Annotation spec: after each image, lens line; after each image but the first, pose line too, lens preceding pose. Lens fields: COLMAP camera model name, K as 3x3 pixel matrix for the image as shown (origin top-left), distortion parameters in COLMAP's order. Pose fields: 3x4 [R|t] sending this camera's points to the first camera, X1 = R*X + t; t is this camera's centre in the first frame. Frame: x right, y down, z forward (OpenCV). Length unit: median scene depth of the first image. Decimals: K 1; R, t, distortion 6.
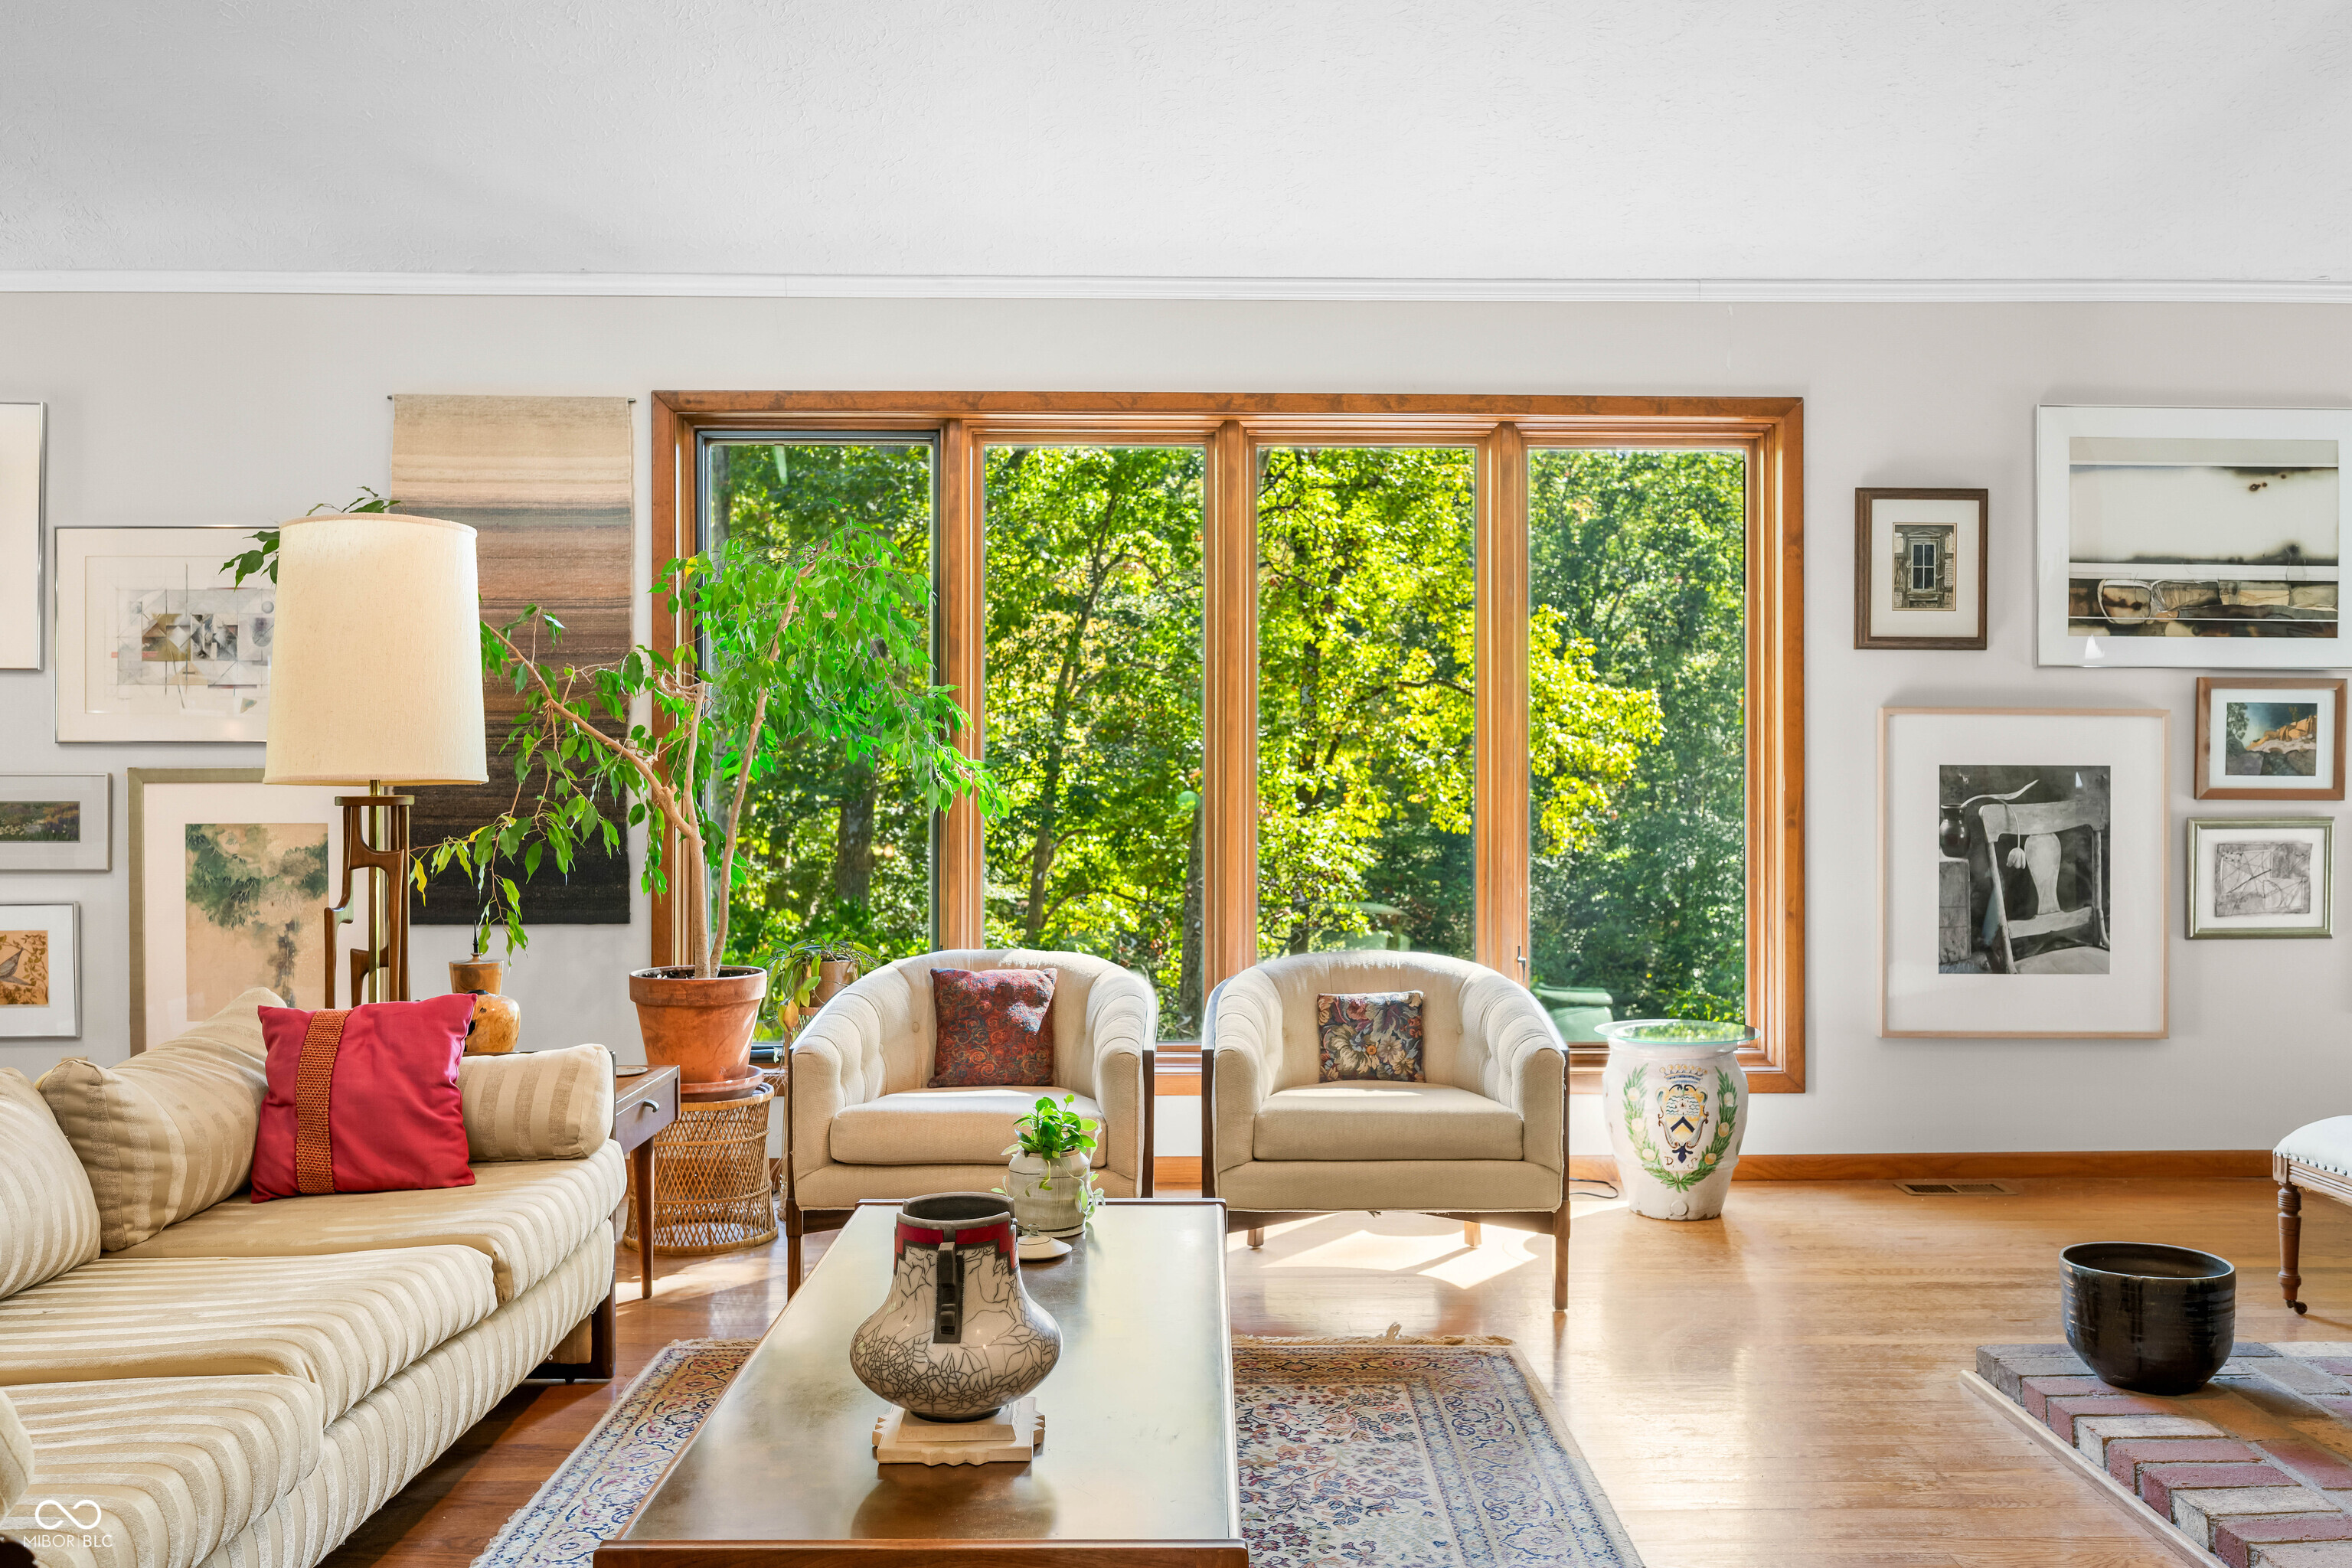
lens RADIAL K [[2035.6, 0, 1275.6], [0, 2035.6, 742.2], [0, 0, 1]] dist [-0.003456, -0.006219]
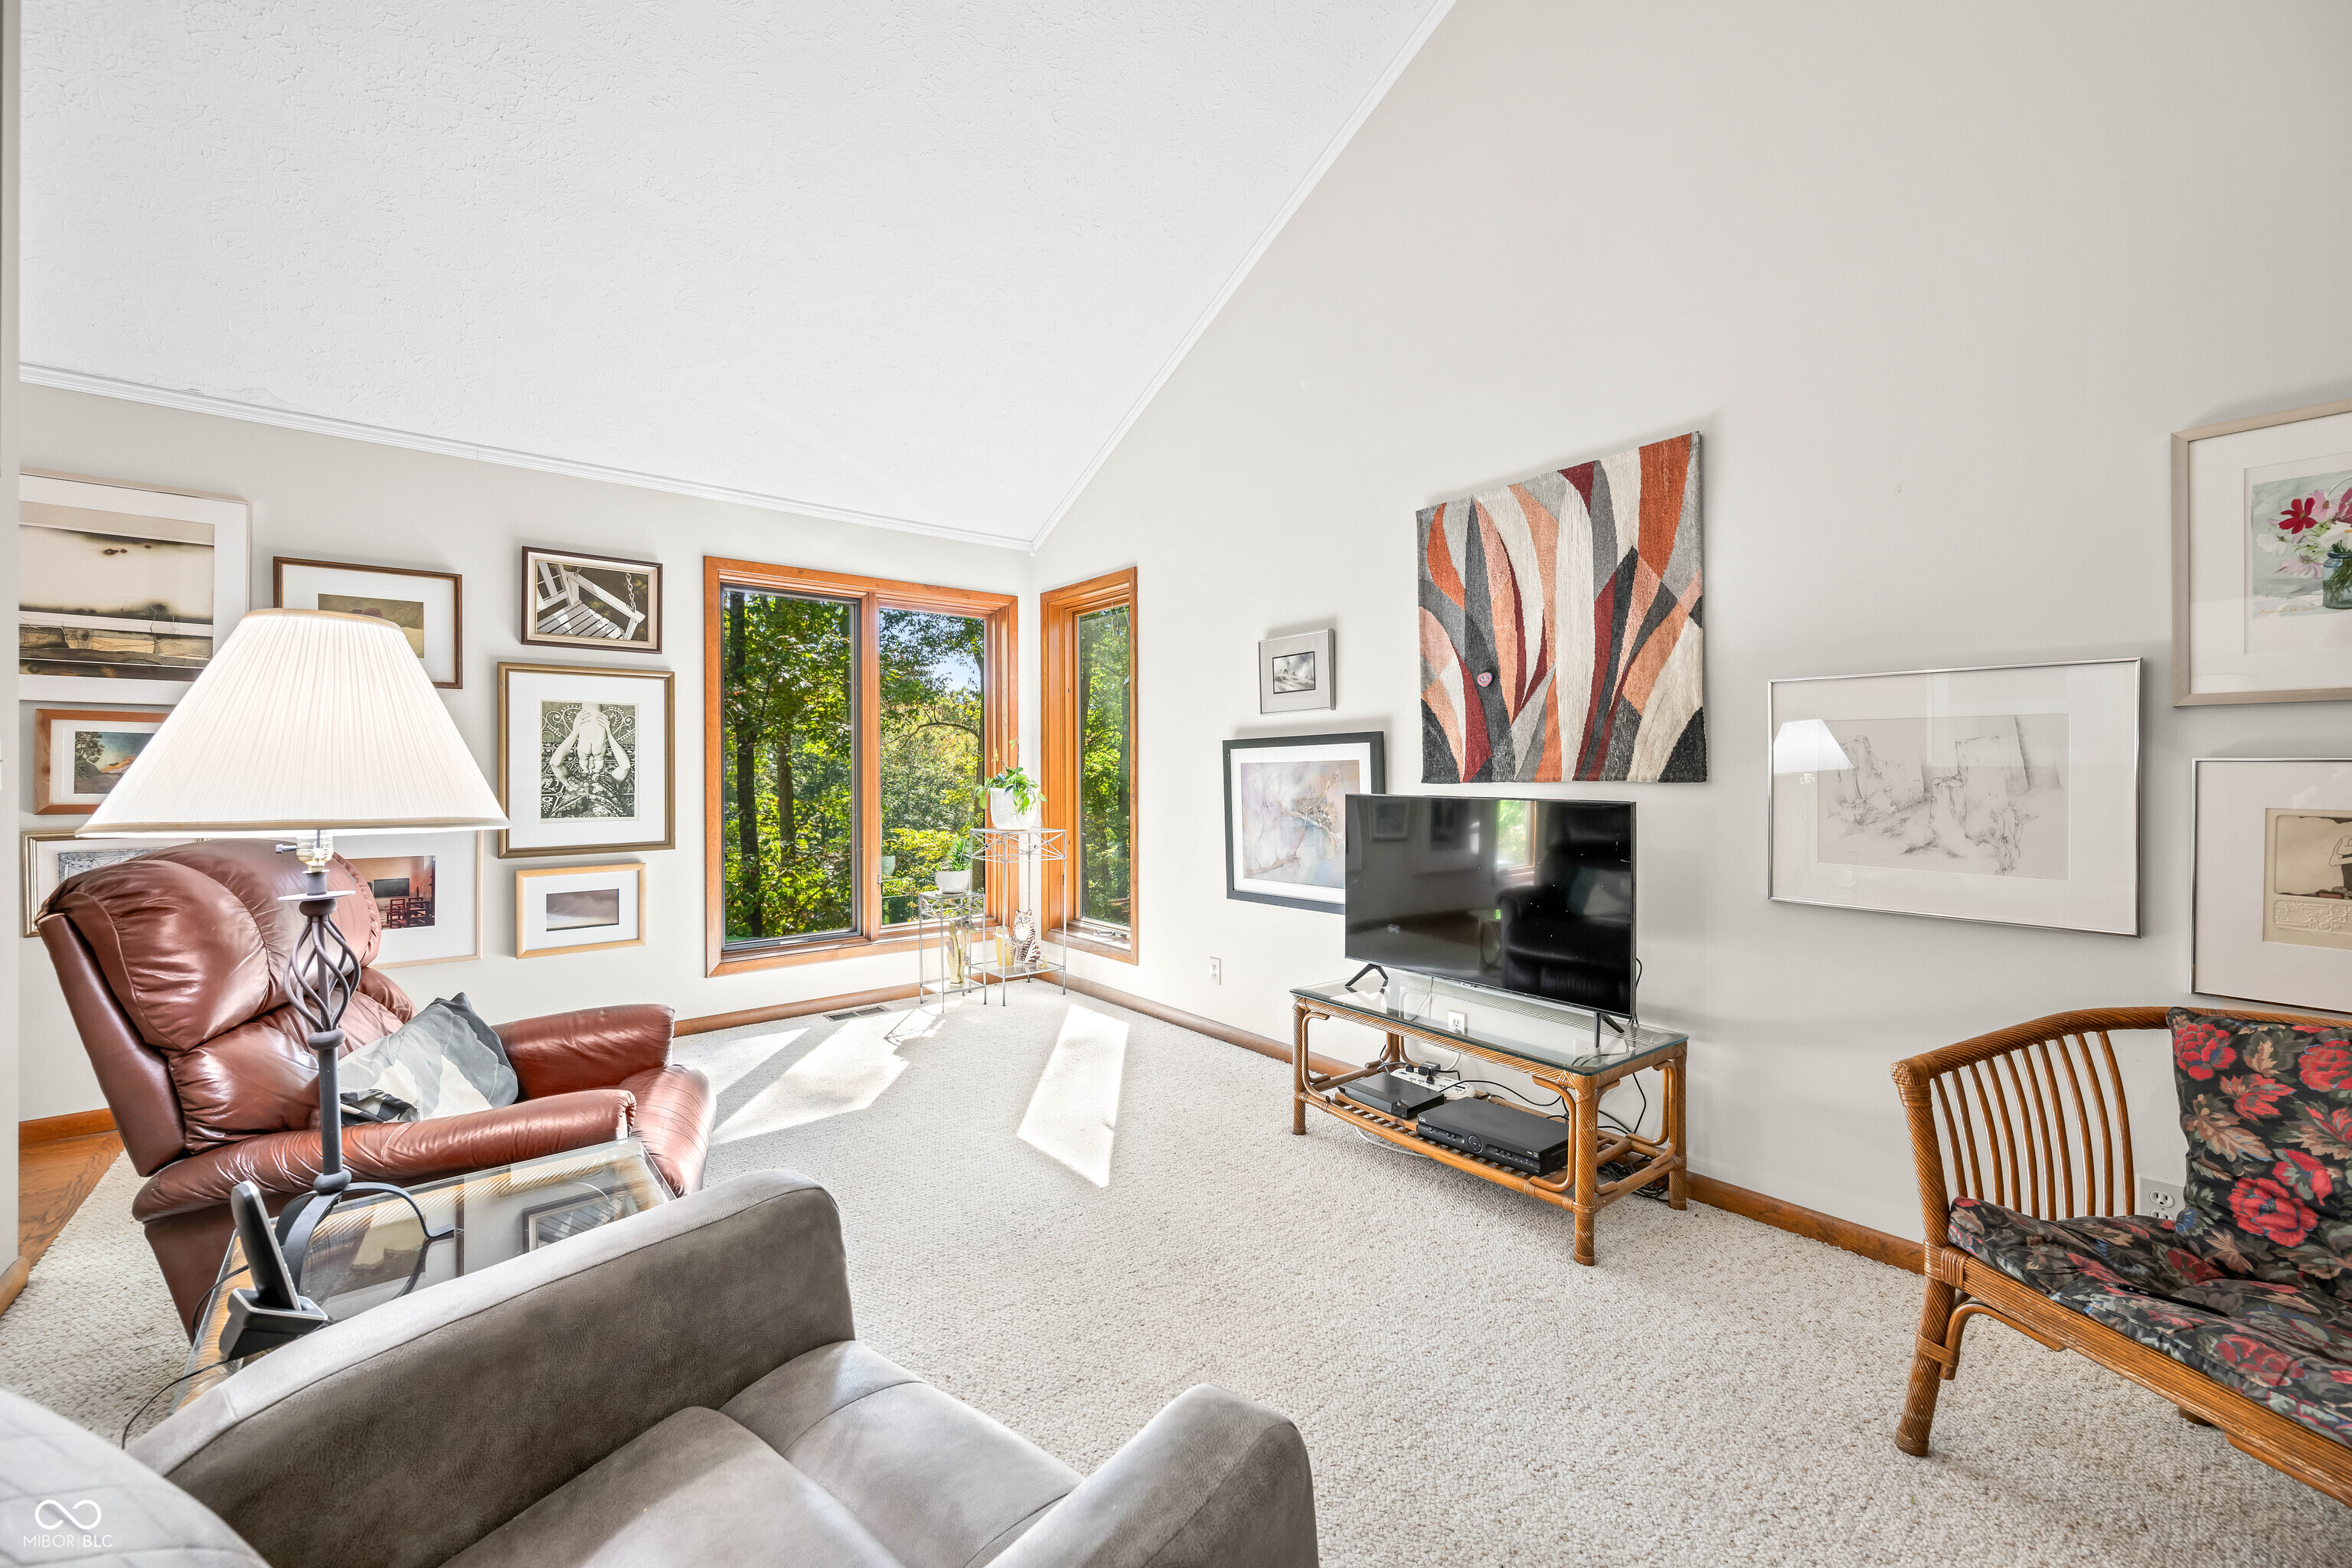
lens RADIAL K [[926.5, 0, 1172.6], [0, 926.5, 770.3], [0, 0, 1]] dist [-0.002660, 0.000065]
pose [[0.787177, -0.002593, 0.616721, 0.660581], [-0.000016, 0.999991, 0.004224, 0.000611], [-0.616727, -0.003335, 0.787170, 0.194370]]
